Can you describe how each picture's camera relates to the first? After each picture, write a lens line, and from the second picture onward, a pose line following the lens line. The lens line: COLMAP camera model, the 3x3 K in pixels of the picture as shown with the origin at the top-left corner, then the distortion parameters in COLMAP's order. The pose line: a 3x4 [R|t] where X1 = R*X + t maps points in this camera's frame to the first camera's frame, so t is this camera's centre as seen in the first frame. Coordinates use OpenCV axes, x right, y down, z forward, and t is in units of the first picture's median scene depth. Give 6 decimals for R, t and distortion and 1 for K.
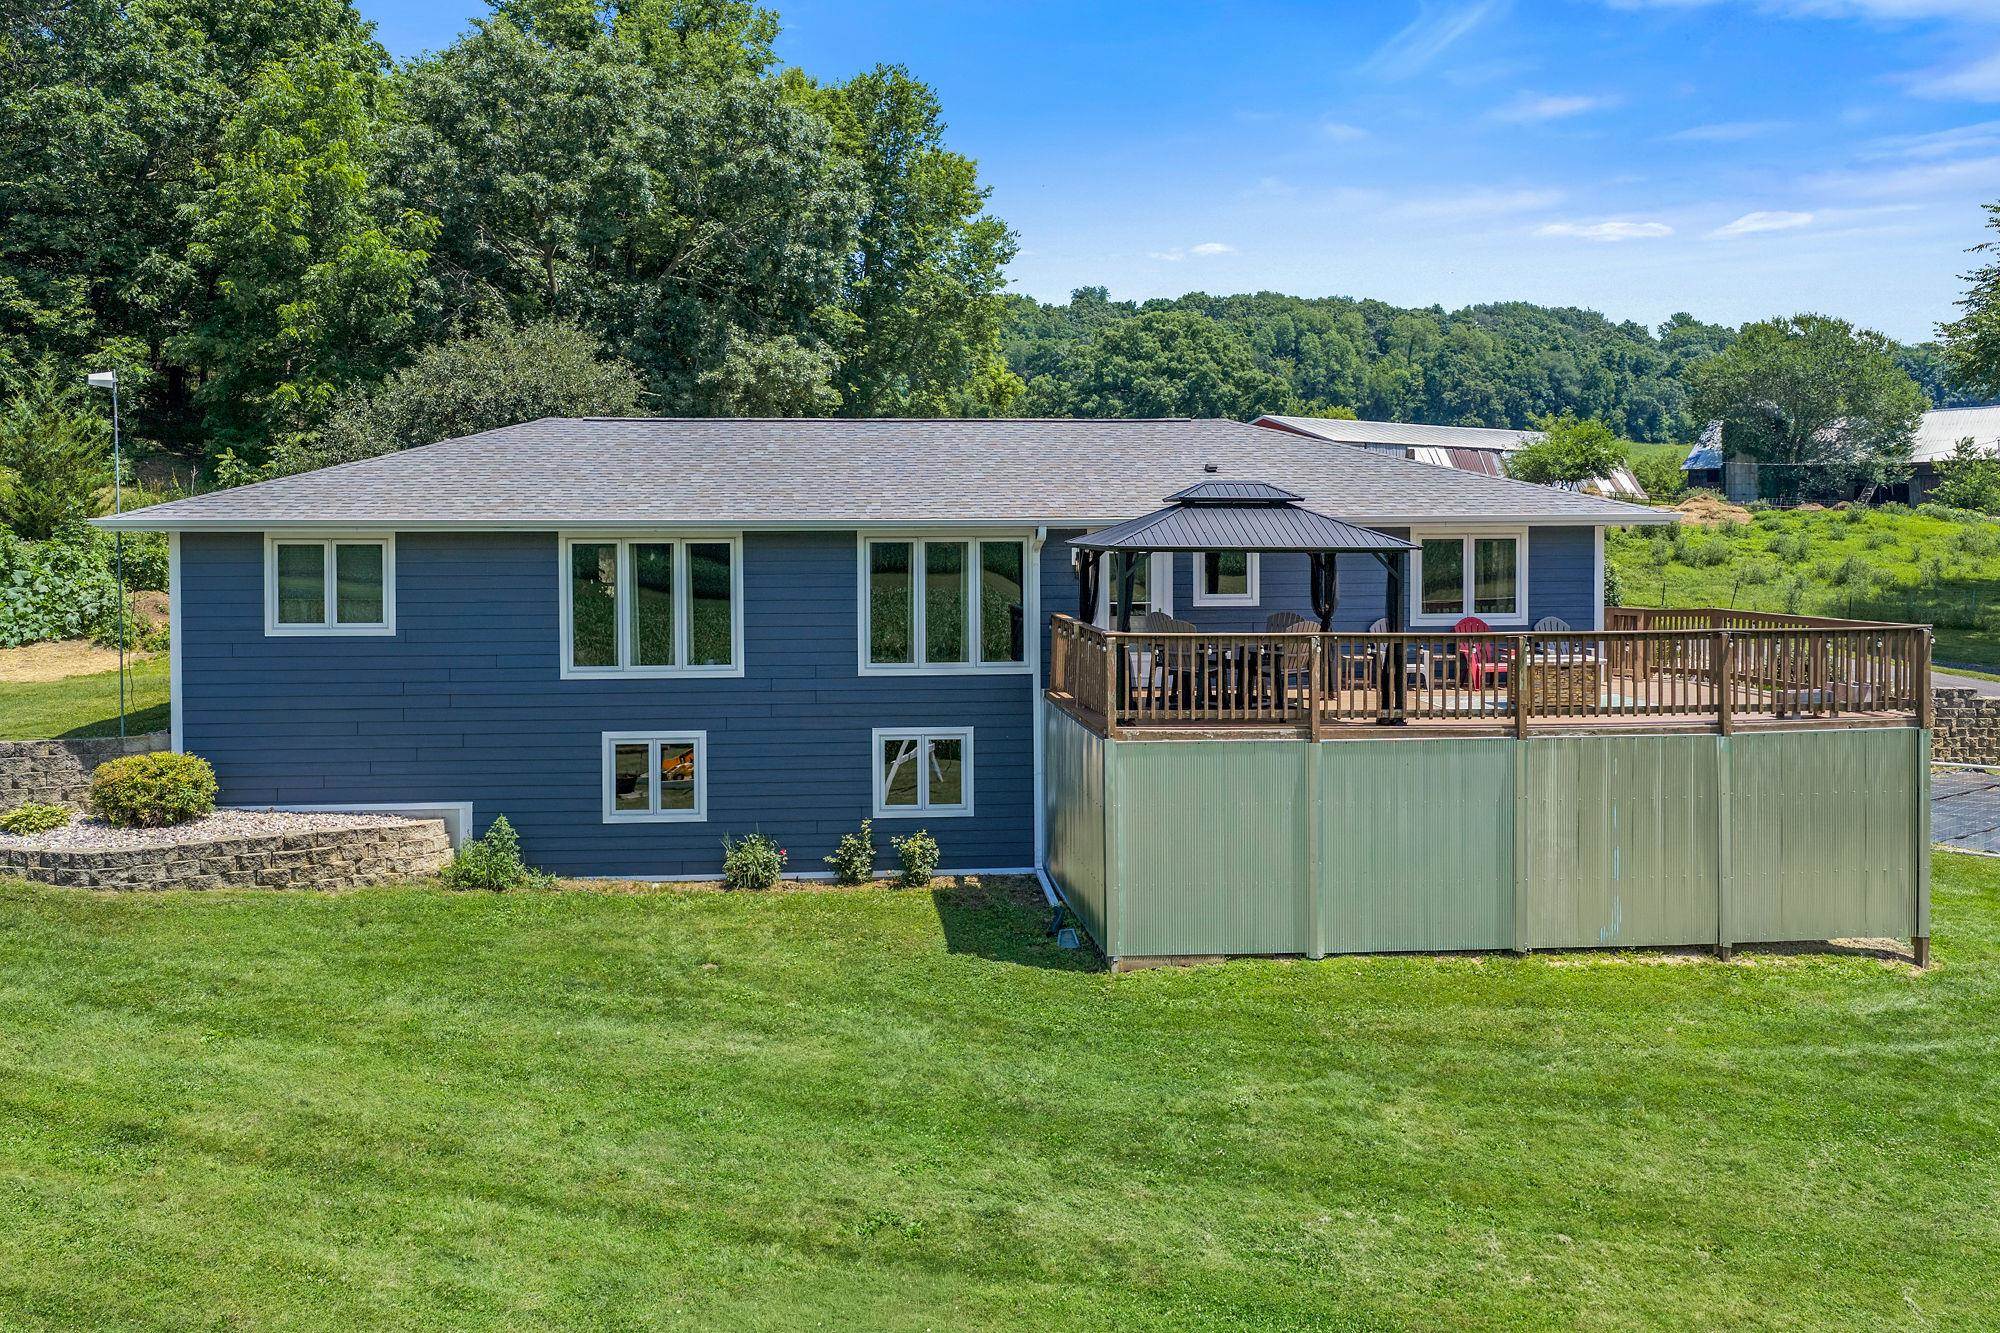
lens RADIAL K [[1696.4, 0, 927.5], [0, 1696.4, 574.7], [0, 0, 1]] dist [0.014690, -0.015535]
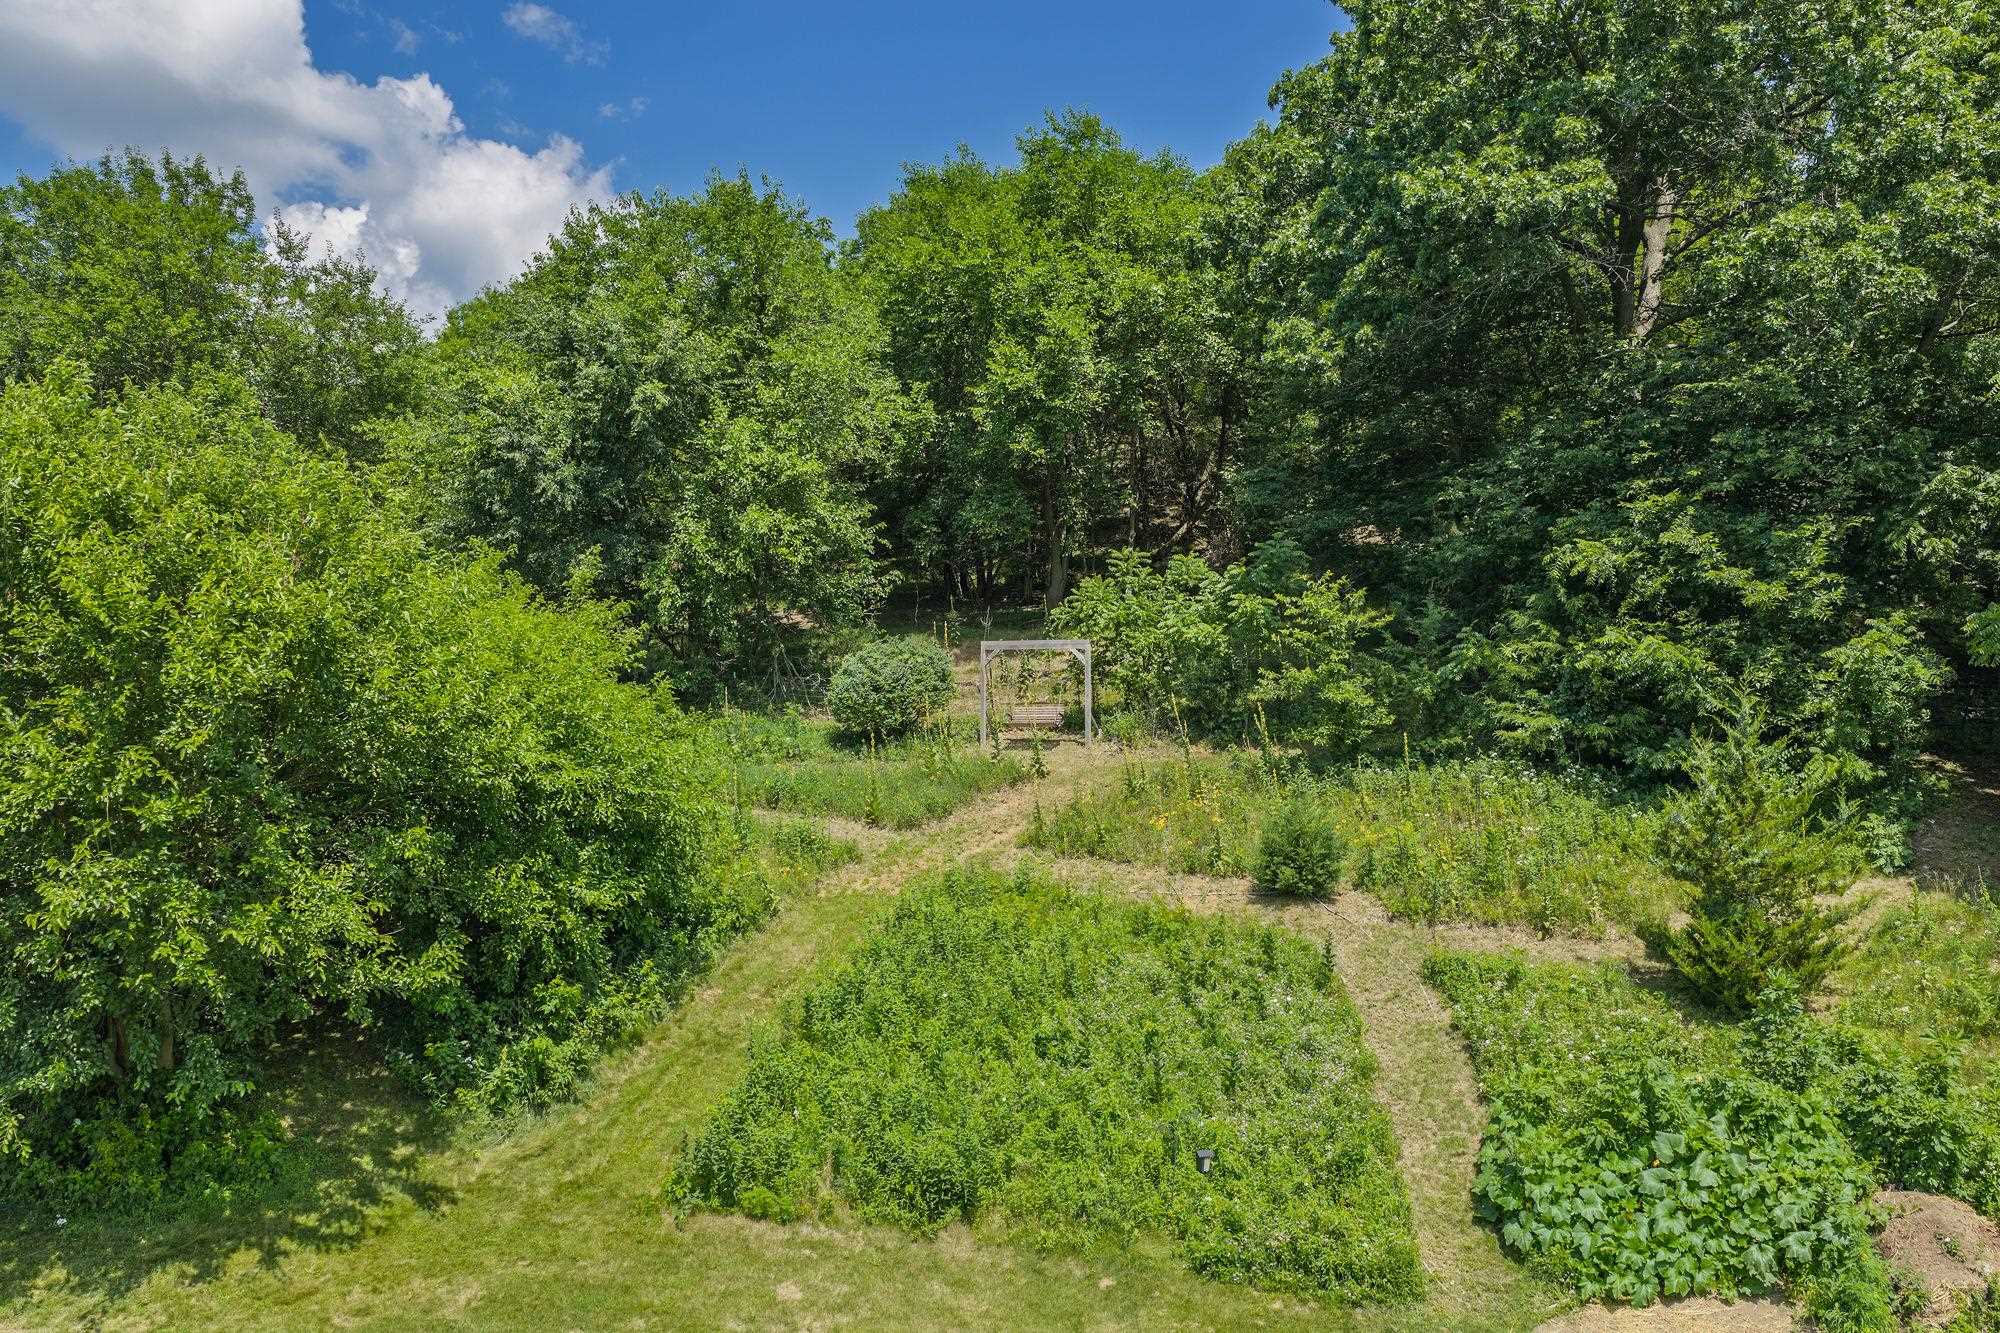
lens RADIAL K [[1665.0, 0, 1011.5], [0, 1665.0, 665.5], [0, 0, 1]] dist [0.010948, -0.011922]
pose [[0.583153, -0.009850, -0.812303, -0.185938], [-0.018981, 0.999488, -0.025746, -0.103376], [0.812141, 0.030432, 0.582668, 0.425673]]
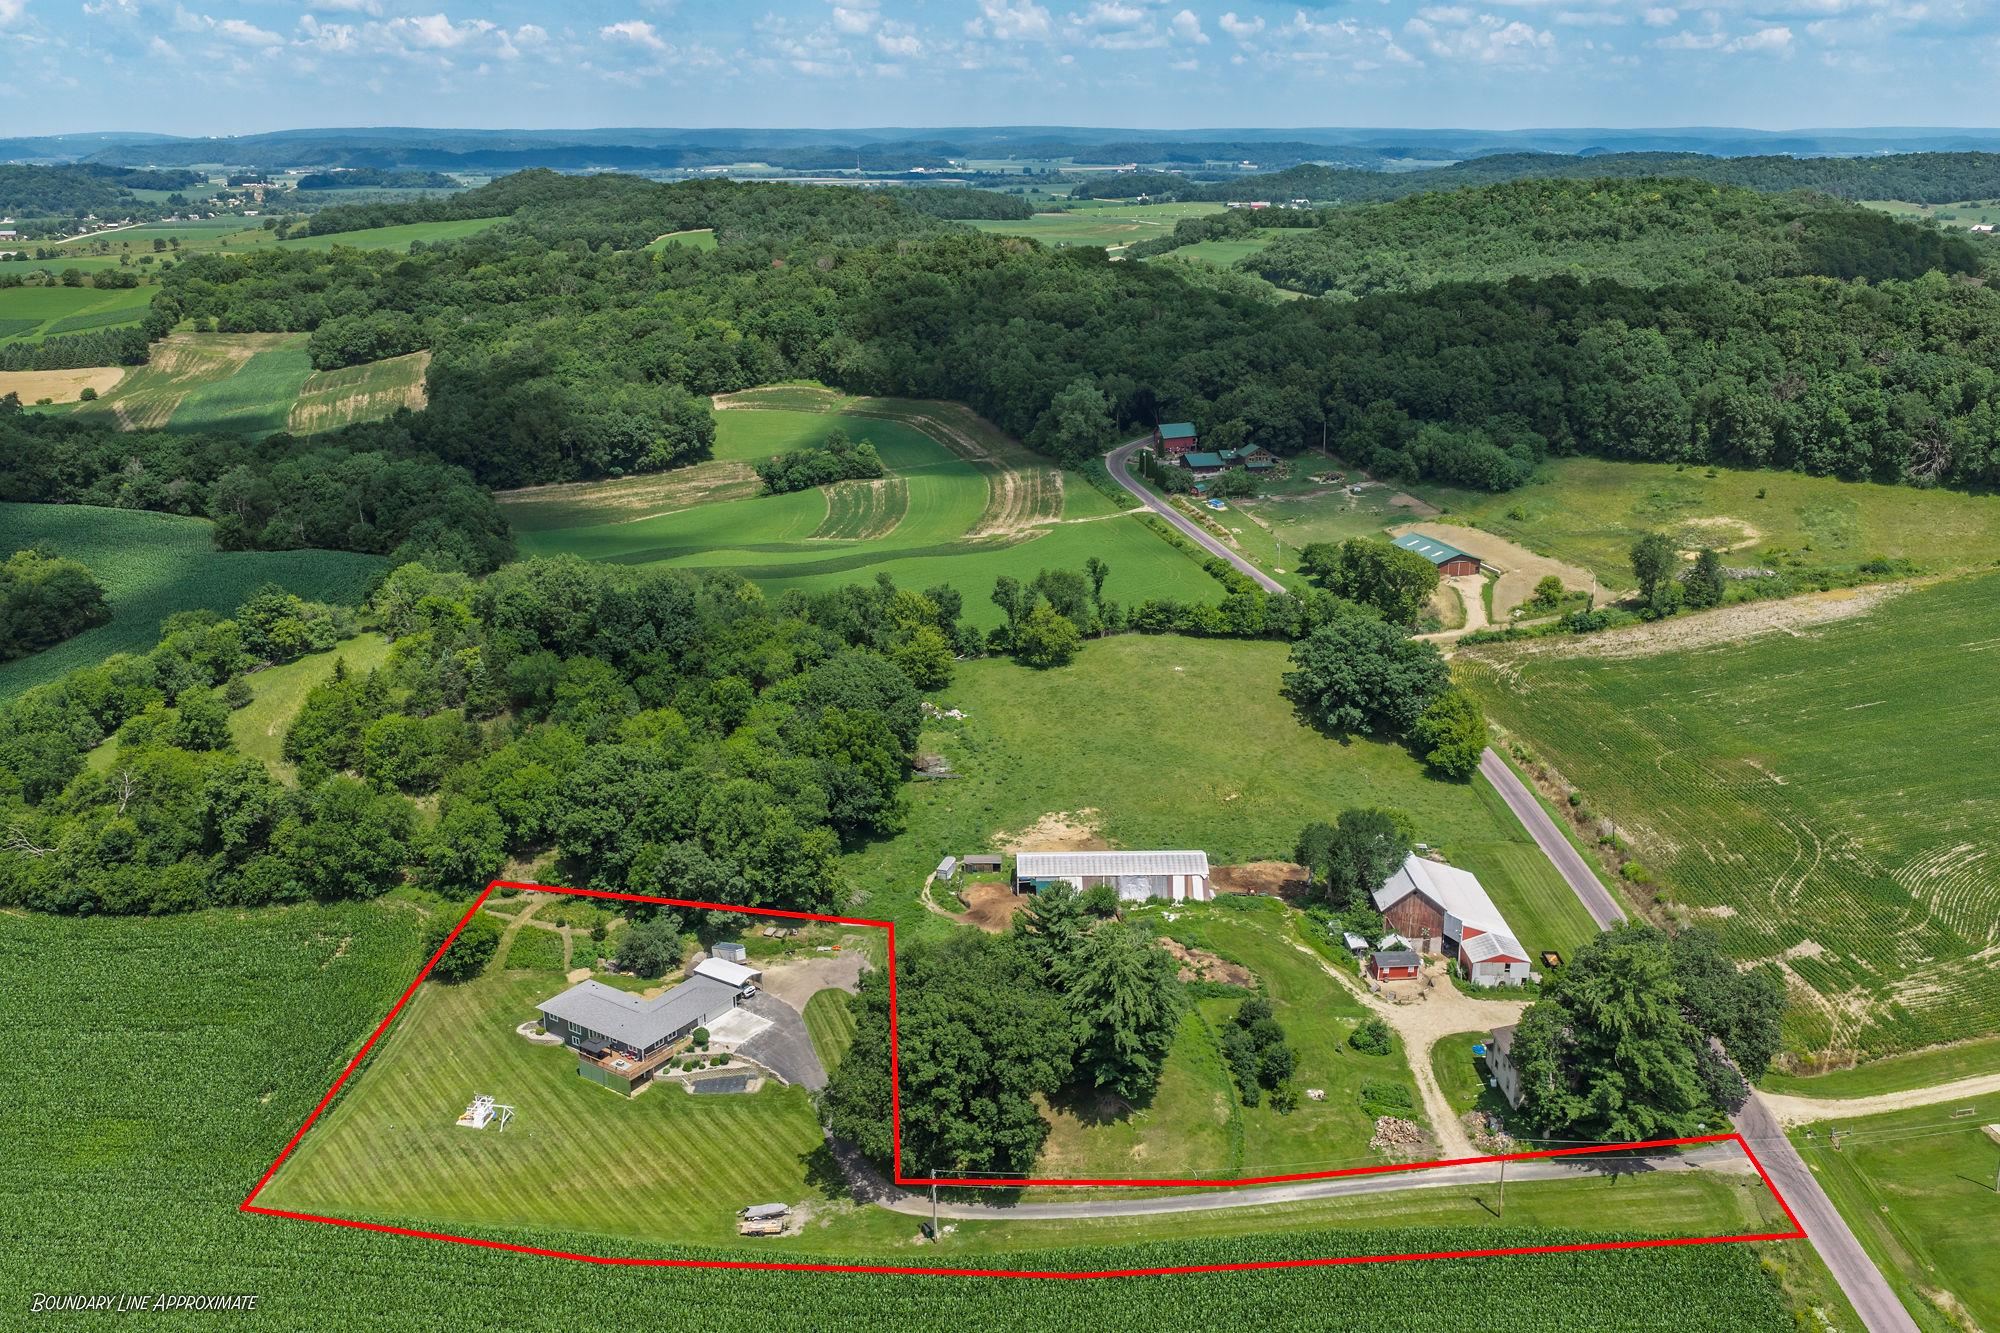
lens RADIAL K [[1720.3, 0, 1000.0], [0, 1720.3, 666.5], [0, 0, 1]] dist [0.017305, -0.018277]
pose [[0.779736, 0.184654, -0.598260, 3.836900], [-0.013378, 0.960216, 0.278938, -2.502534], [0.625965, -0.209494, 0.751185, -2.383117]]
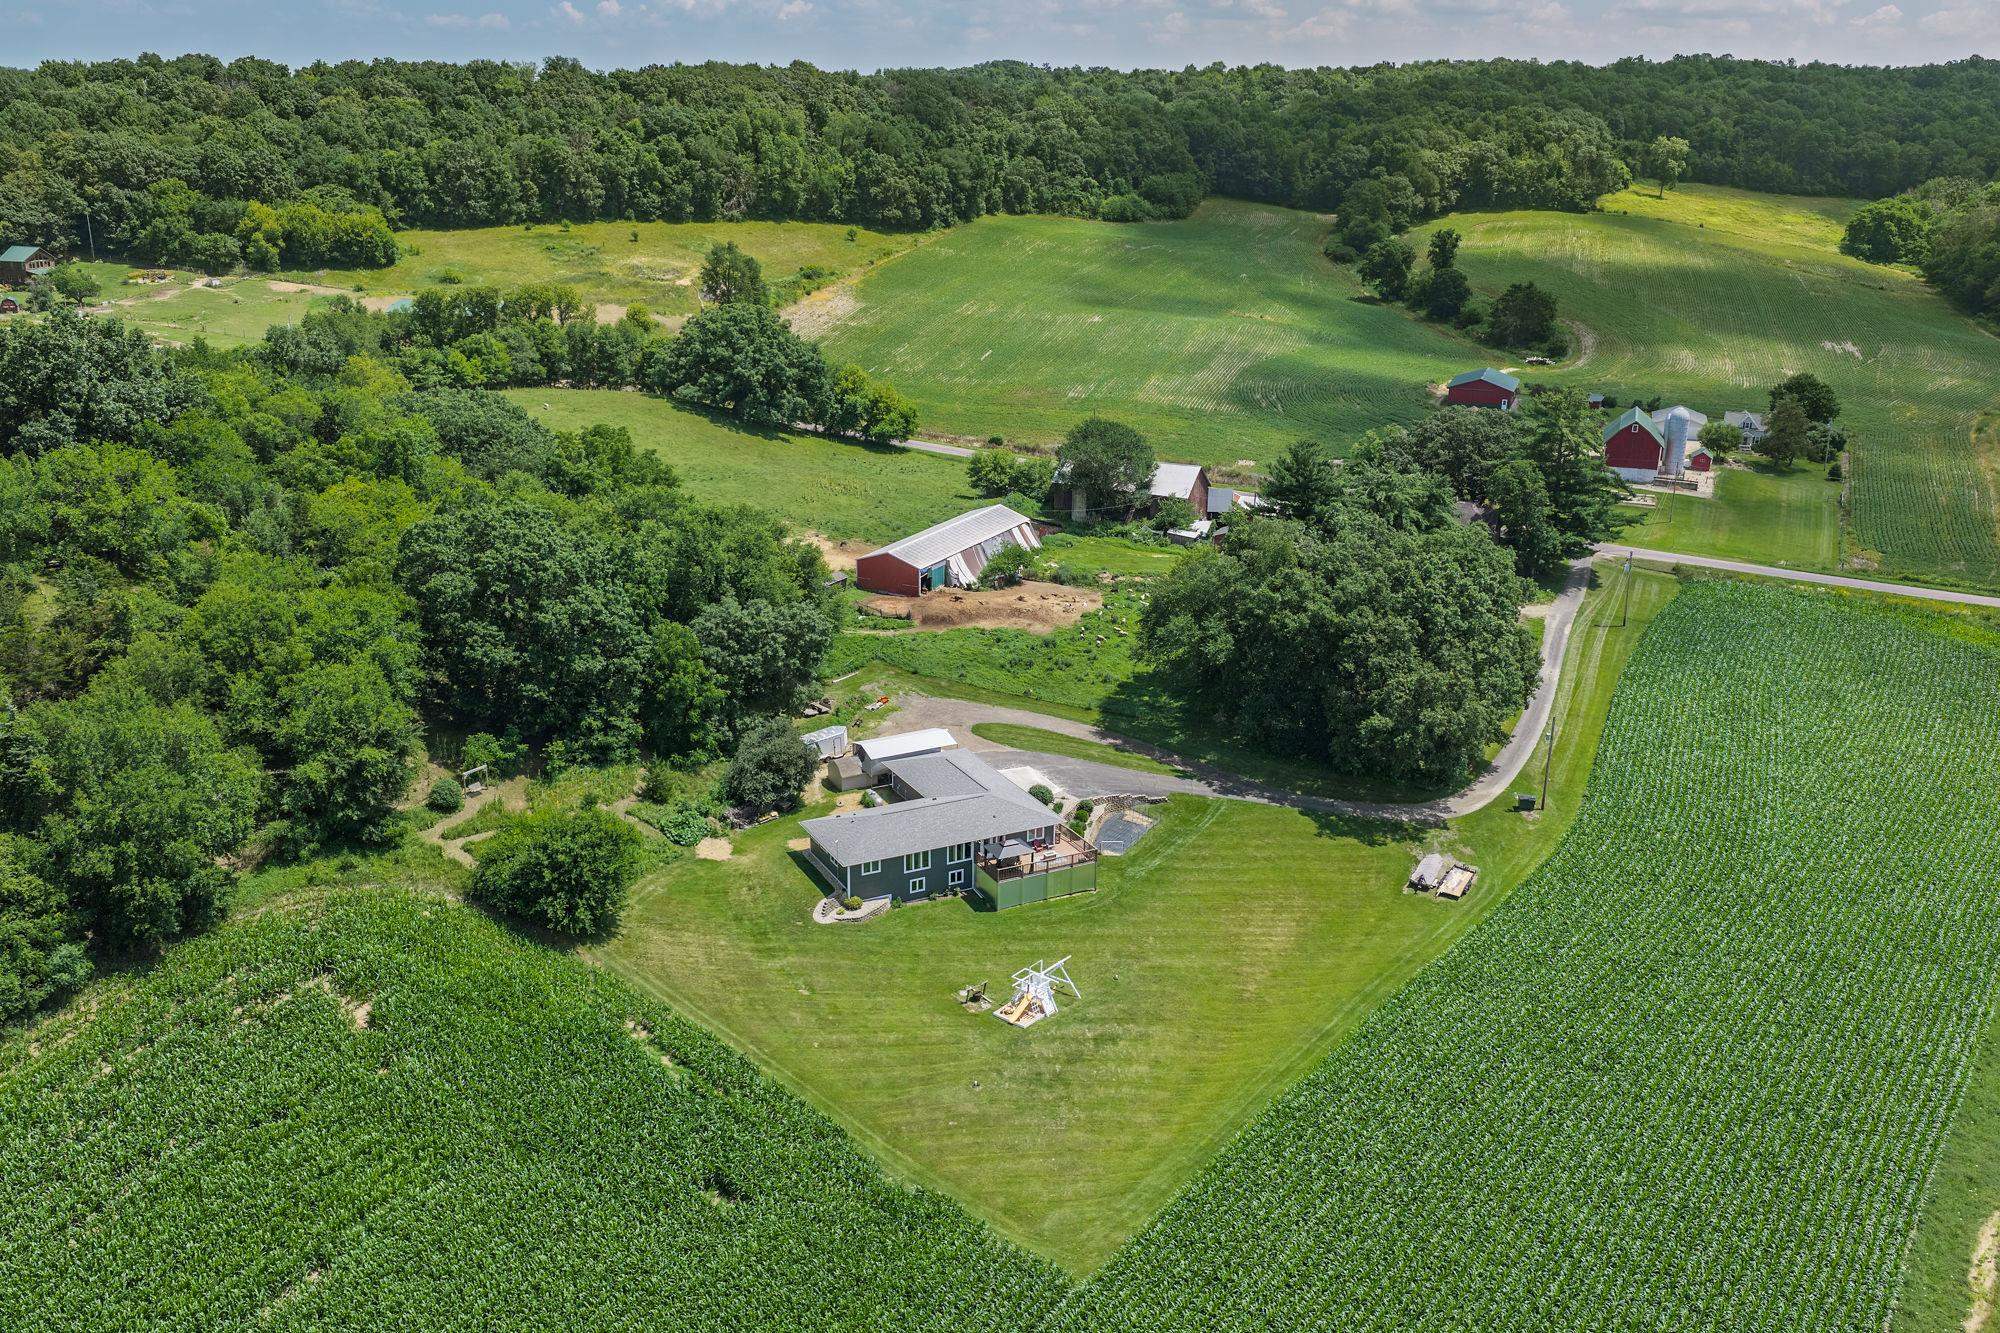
lens RADIAL K [[1700.1, 0, 1002.2], [0, 1700.1, 664.9], [0, 0, 1]] dist [0.025155, -0.053924]
pose [[0.920491, -0.106134, 0.376075, -1.066383], [-0.009299, 0.956186, 0.292612, -1.241473], [-0.390654, -0.272844, 0.879173, -2.194638]]
